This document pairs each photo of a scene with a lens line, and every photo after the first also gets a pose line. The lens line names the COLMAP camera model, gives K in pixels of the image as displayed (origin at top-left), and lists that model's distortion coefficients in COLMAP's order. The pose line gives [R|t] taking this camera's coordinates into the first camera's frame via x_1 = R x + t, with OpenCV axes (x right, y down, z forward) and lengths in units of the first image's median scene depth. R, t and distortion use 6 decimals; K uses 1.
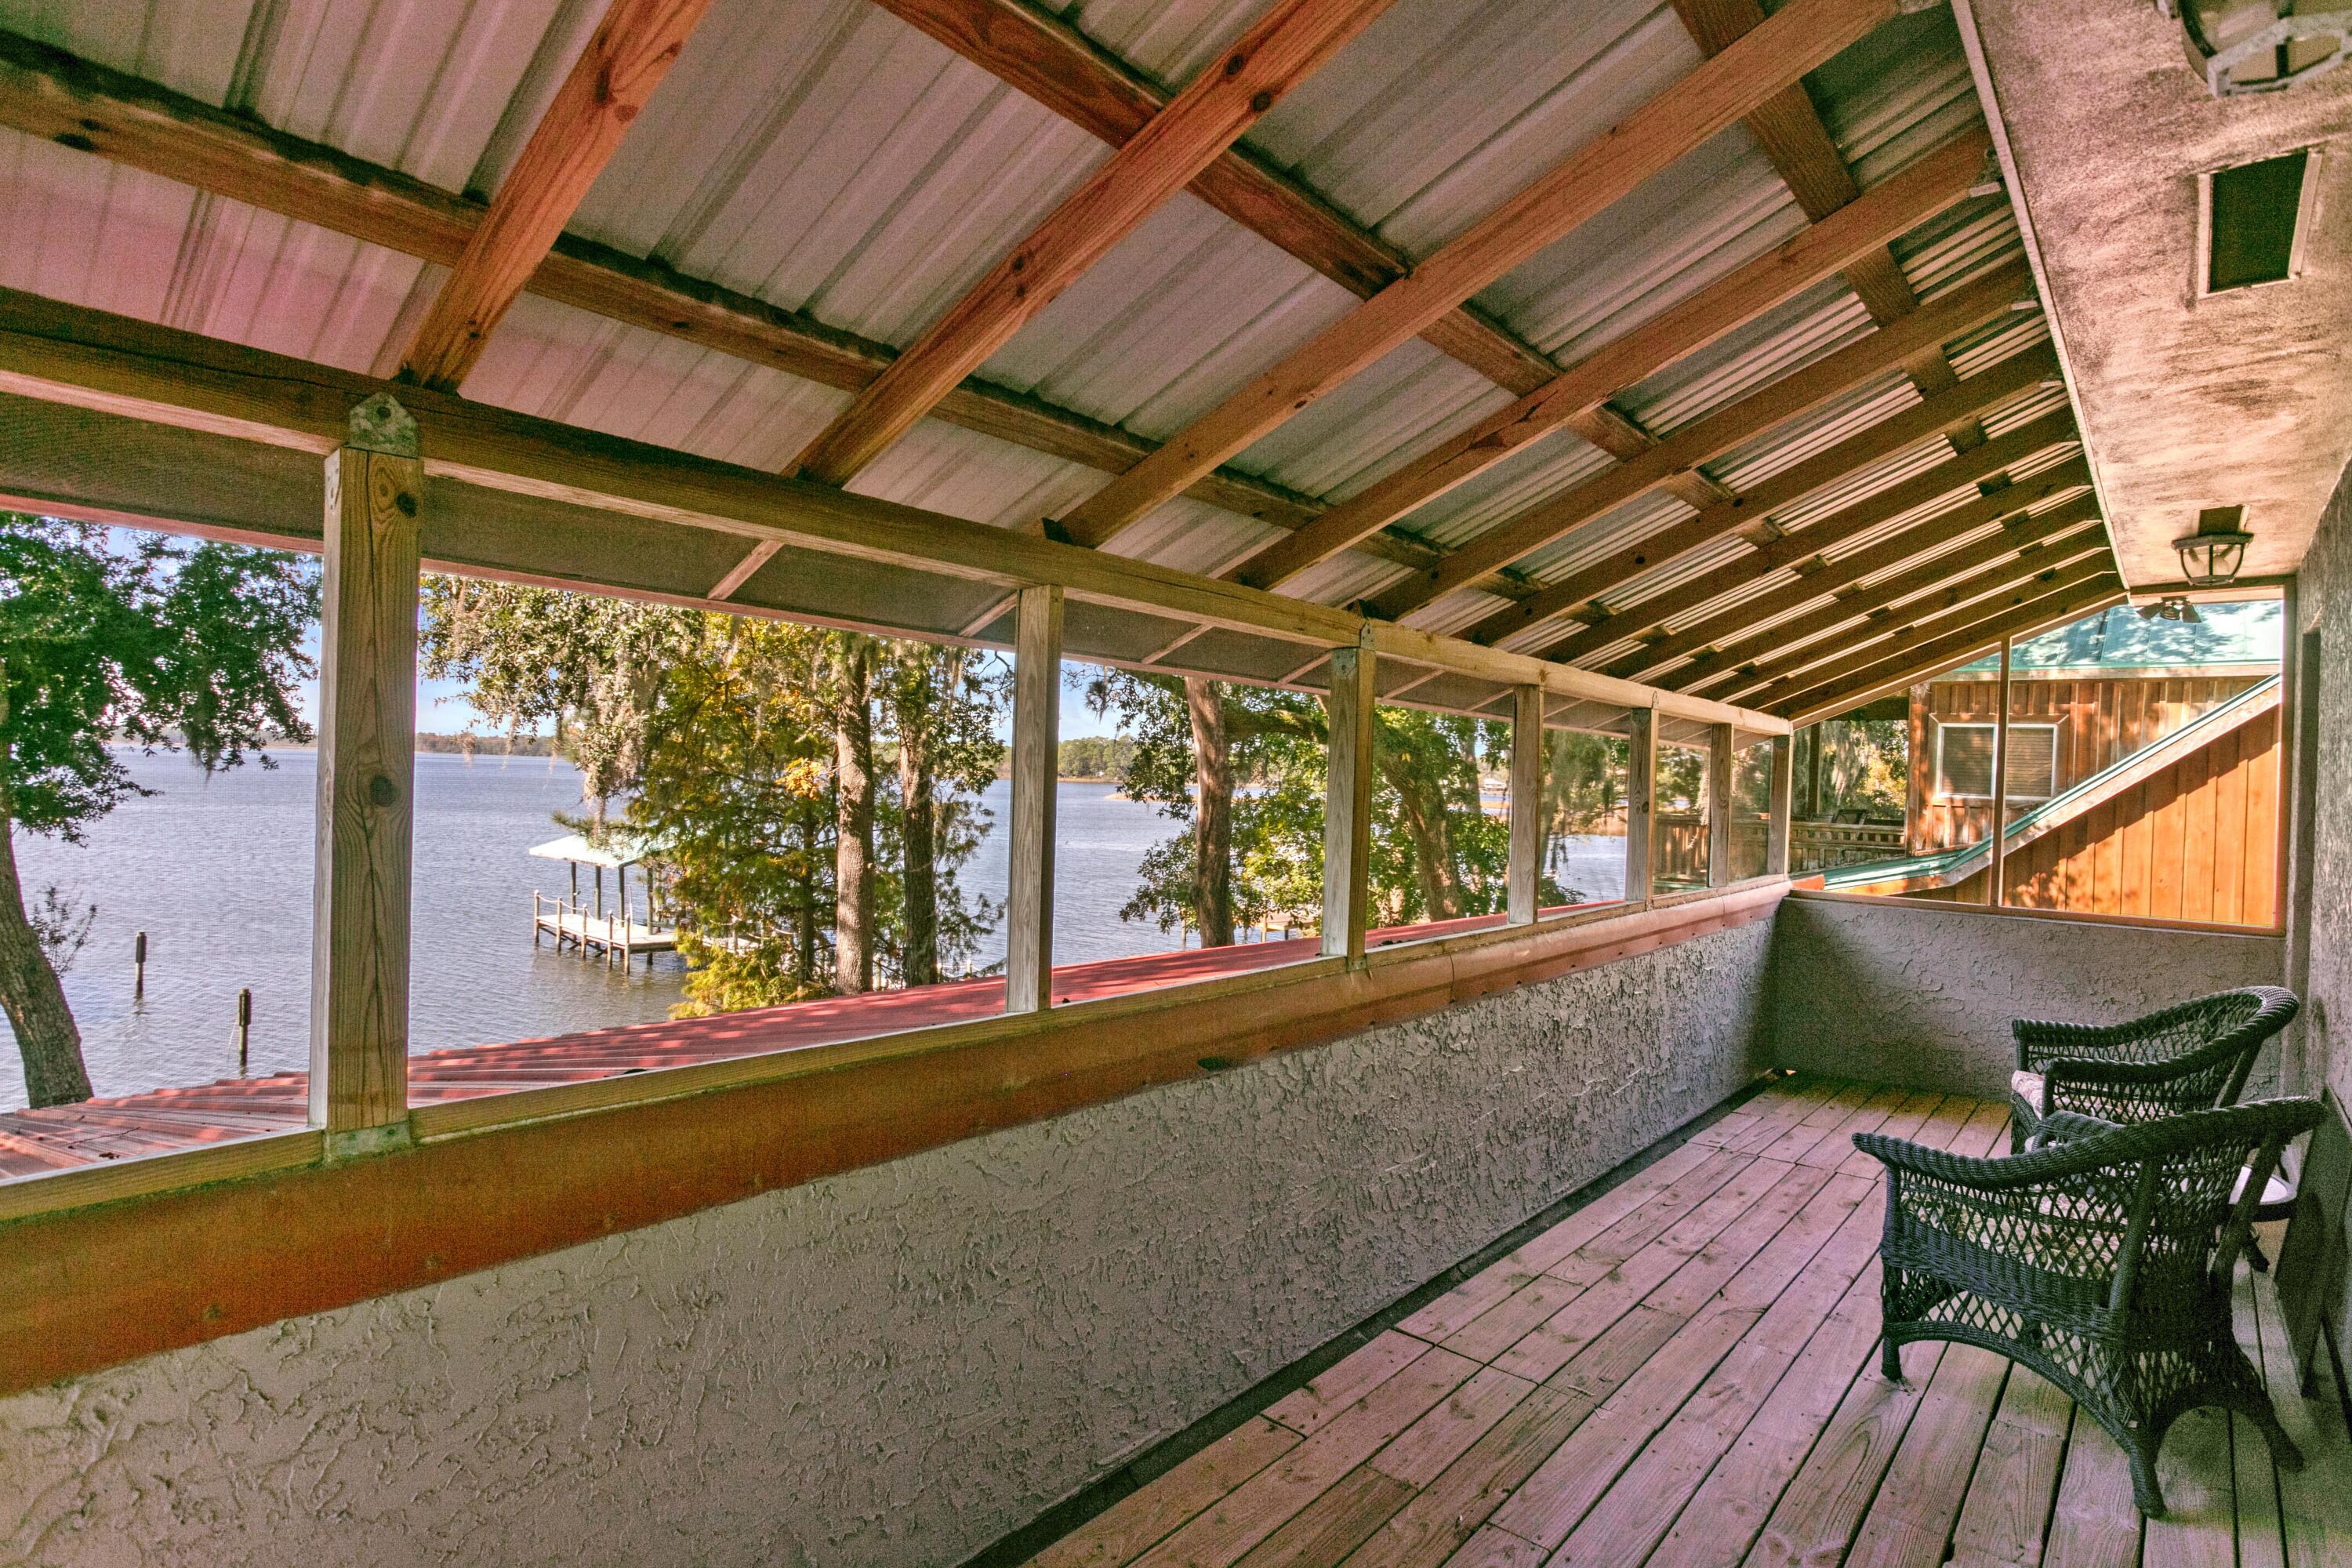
lens RADIAL K [[1194.7, 0, 1176.0], [0, 1194.7, 784.0], [0, 0, 1]] dist [-0.055236, 0.027388]
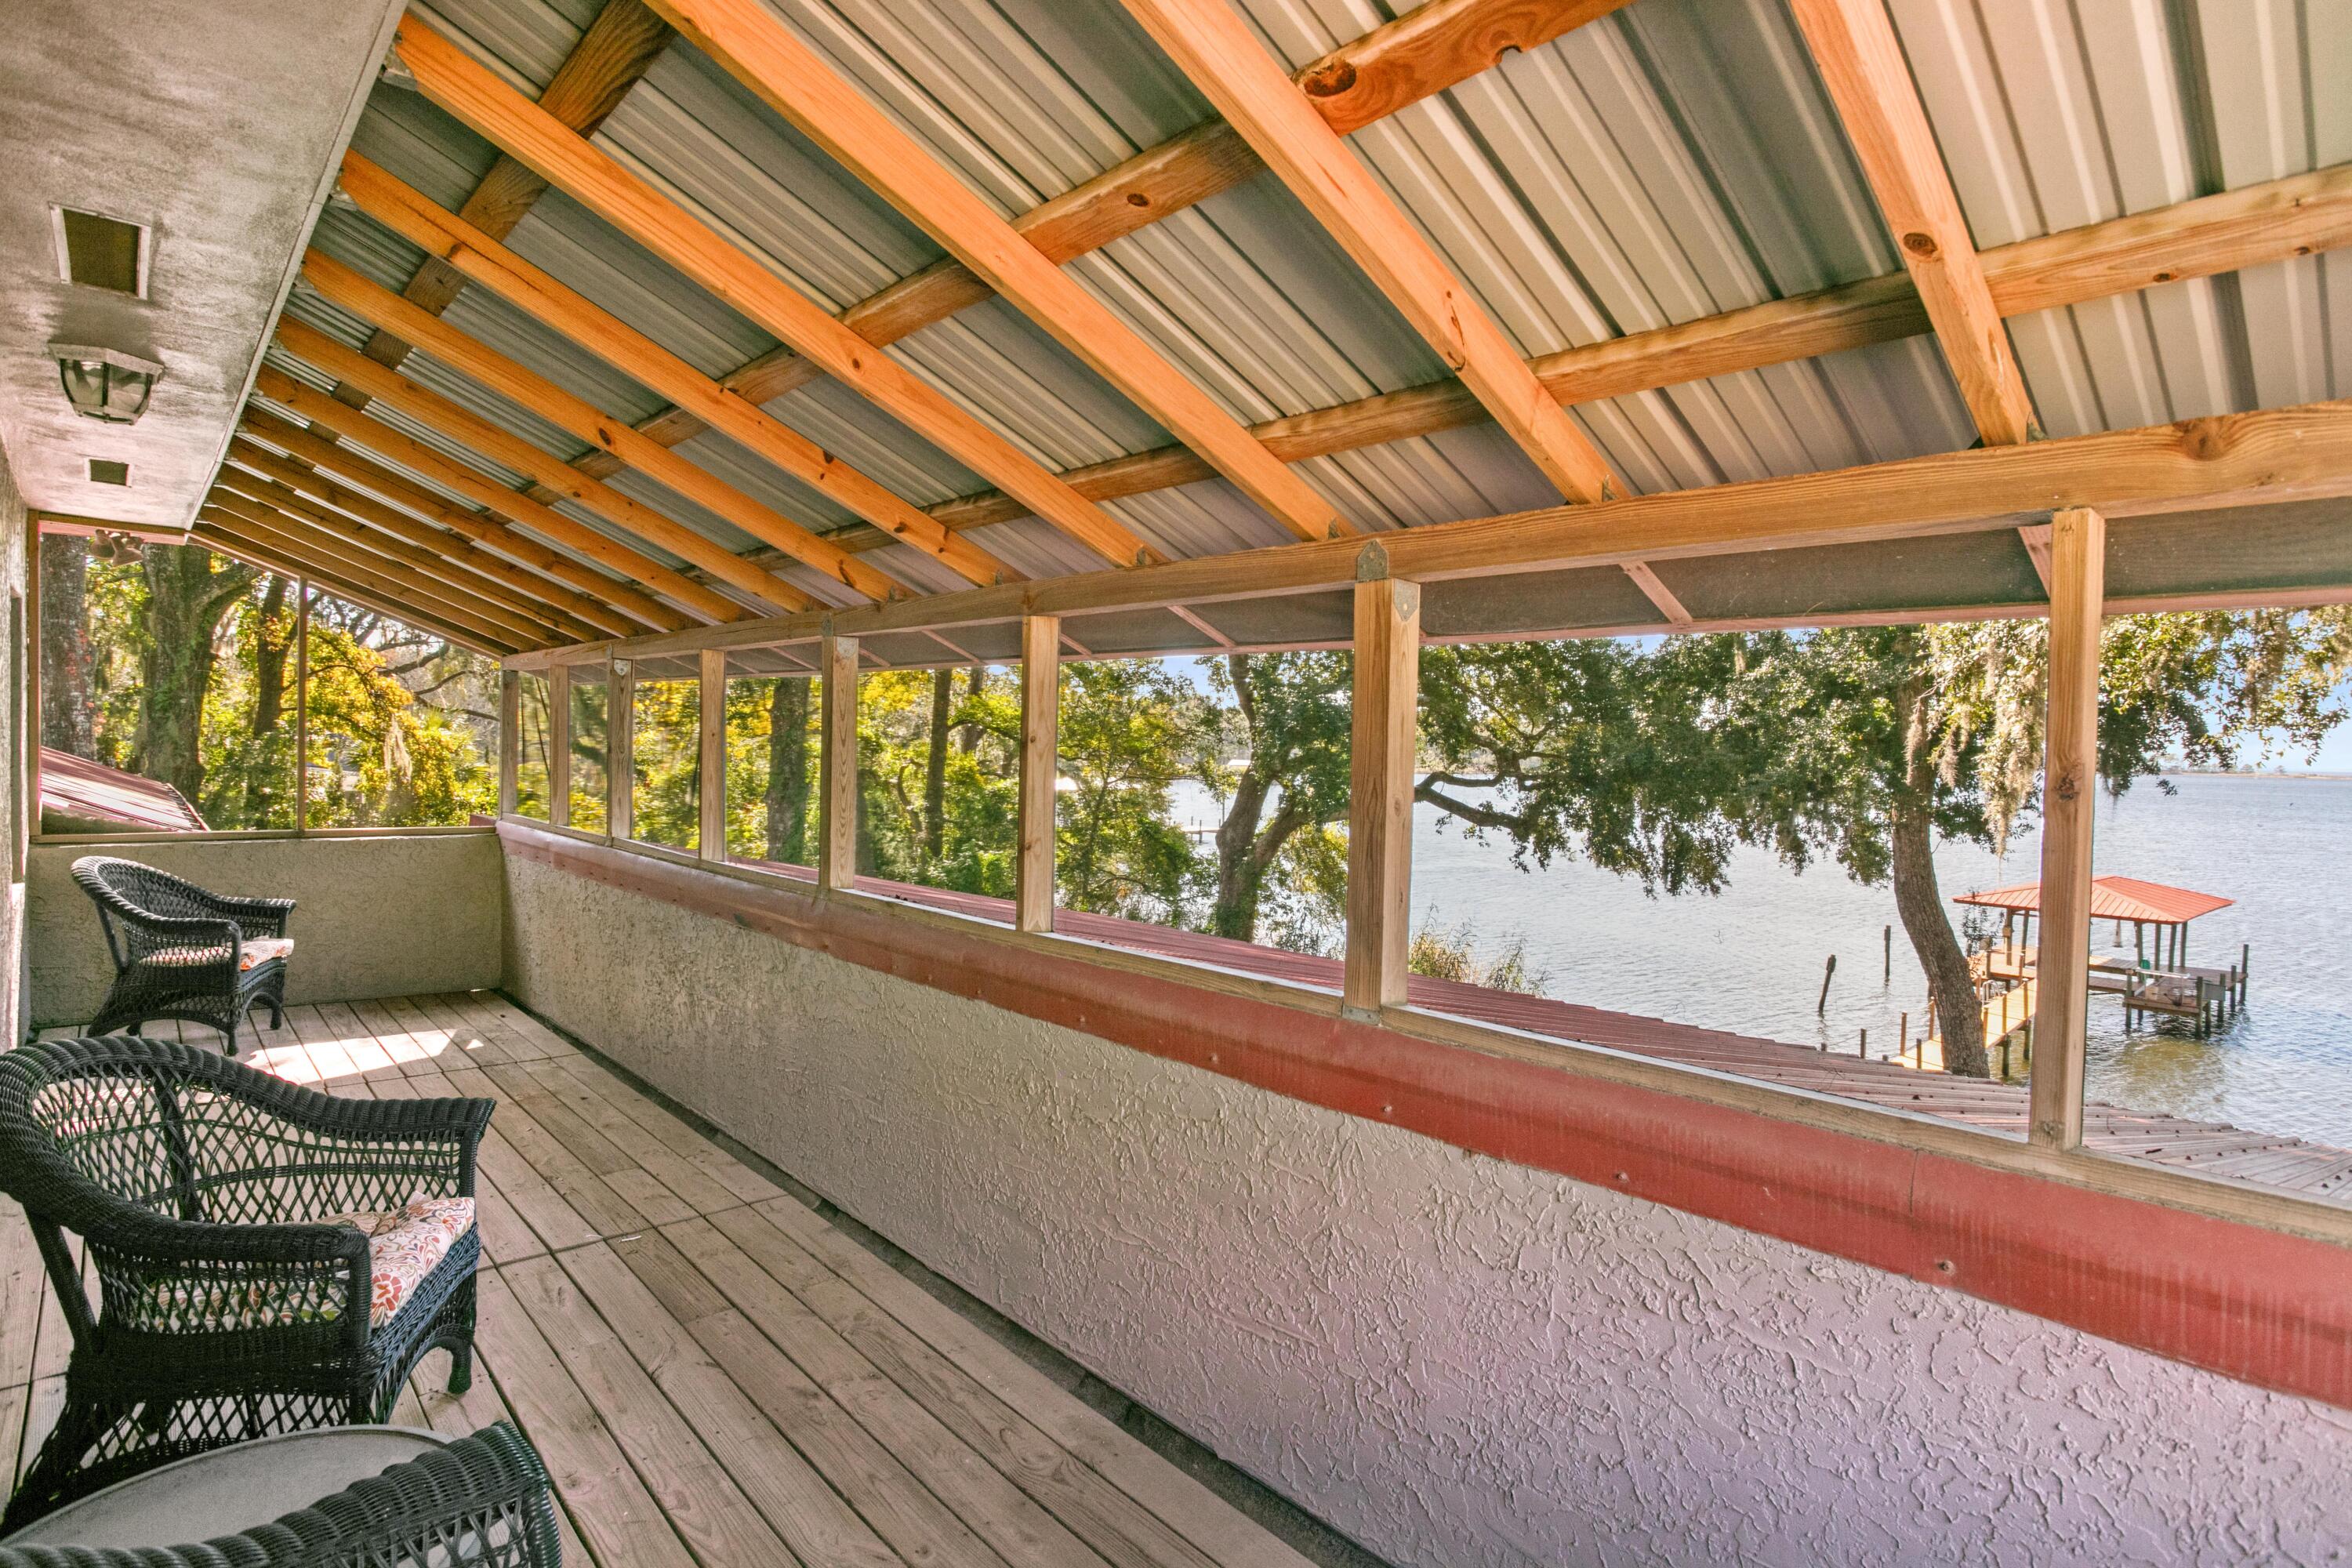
lens RADIAL K [[1189.5, 0, 1173.7], [0, 1189.5, 771.9], [0, 0, 1]] dist [-0.050233, 0.021064]
pose [[-0.106627, -0.012595, -0.994219, 0.835818], [-0.035697, 0.999324, -0.008831, 0.022026], [0.993658, 0.034549, -0.107004, 0.945859]]
